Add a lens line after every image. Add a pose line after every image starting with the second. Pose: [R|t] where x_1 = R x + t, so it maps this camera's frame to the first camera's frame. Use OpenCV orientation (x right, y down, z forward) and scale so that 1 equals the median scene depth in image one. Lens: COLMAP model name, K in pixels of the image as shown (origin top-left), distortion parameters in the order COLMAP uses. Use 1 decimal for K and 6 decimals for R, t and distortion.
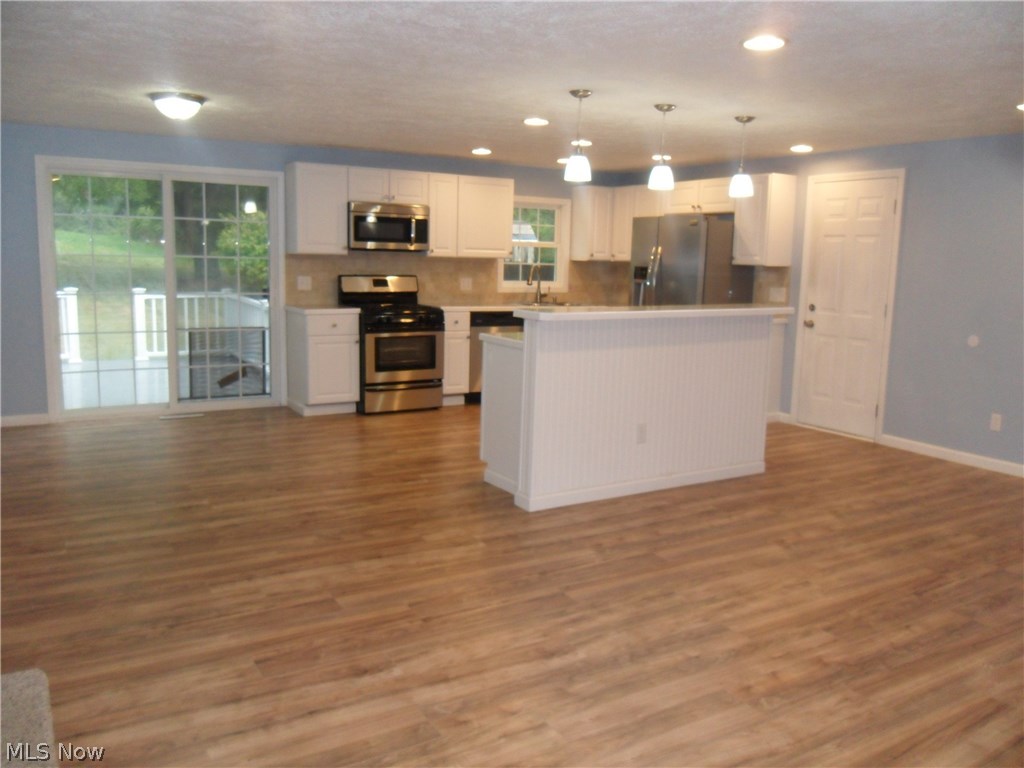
lens RADIAL K [[837.3, 0, 514.6], [0, 837.3, 379.1], [0, 0, 1]] dist [0.004657, -0.054123]
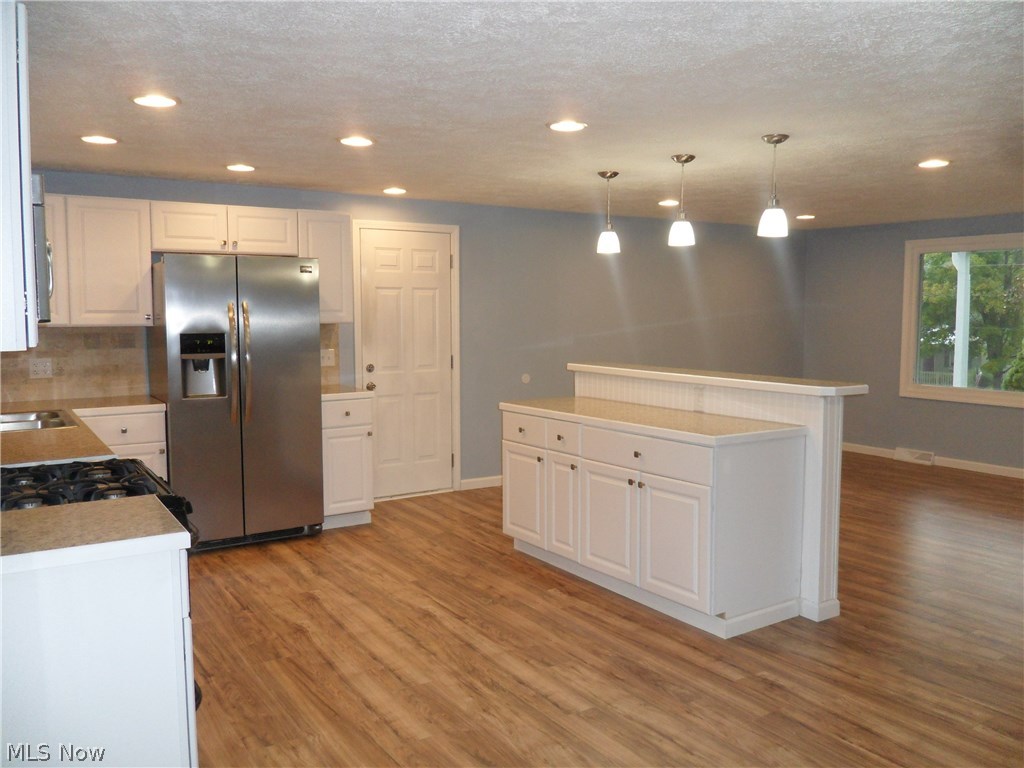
lens RADIAL K [[837.3, 0, 514.6], [0, 837.3, 379.1], [0, 0, 1]] dist [0.004657, -0.054123]
pose [[-0.031963, -0.106247, 0.993826, -0.505385], [0.145640, 0.983226, 0.109798, -0.141340], [-0.988821, 0.148250, -0.015953, 0.819287]]
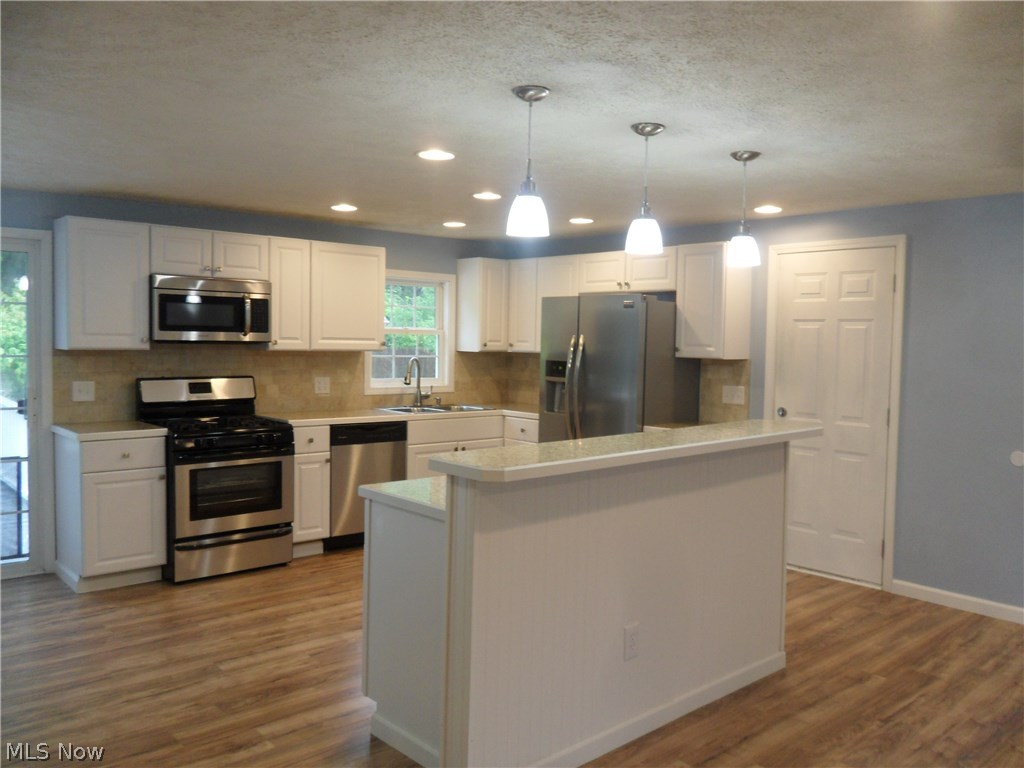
lens RADIAL K [[837.3, 0, 514.6], [0, 837.3, 379.1], [0, 0, 1]] dist [0.004657, -0.054123]
pose [[0.983132, -0.016137, 0.182182, -0.028375], [0.033191, 0.995302, -0.090954, -0.050554], [-0.179858, 0.095467, 0.979049, 0.266520]]
